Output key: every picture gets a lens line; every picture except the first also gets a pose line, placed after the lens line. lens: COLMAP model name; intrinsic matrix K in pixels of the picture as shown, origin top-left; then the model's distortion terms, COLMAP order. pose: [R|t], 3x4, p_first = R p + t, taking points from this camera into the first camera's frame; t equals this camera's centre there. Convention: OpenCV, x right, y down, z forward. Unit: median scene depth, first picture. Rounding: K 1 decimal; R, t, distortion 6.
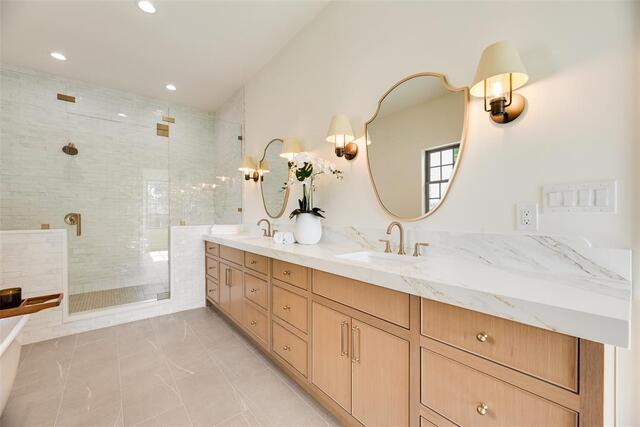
lens RADIAL K [[259.0, 0, 321.4], [0, 259.0, 215.0], [0, 0, 1]] dist [0.010911, 0.000146]
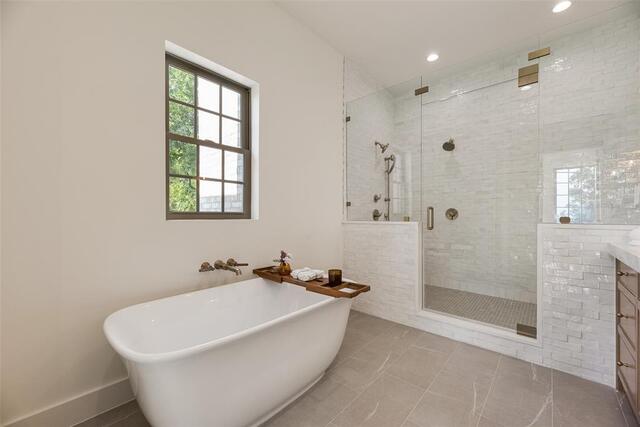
lens RADIAL K [[259.0, 0, 319.6], [0, 259.0, 215.1], [0, 0, 1]] dist [0.010911, 0.000146]
pose [[0.154258, 0.003489, -0.988024, -0.041979], [-0.004112, 0.999987, 0.002889, 0.021038], [0.988022, 0.003617, 0.154270, 0.381146]]
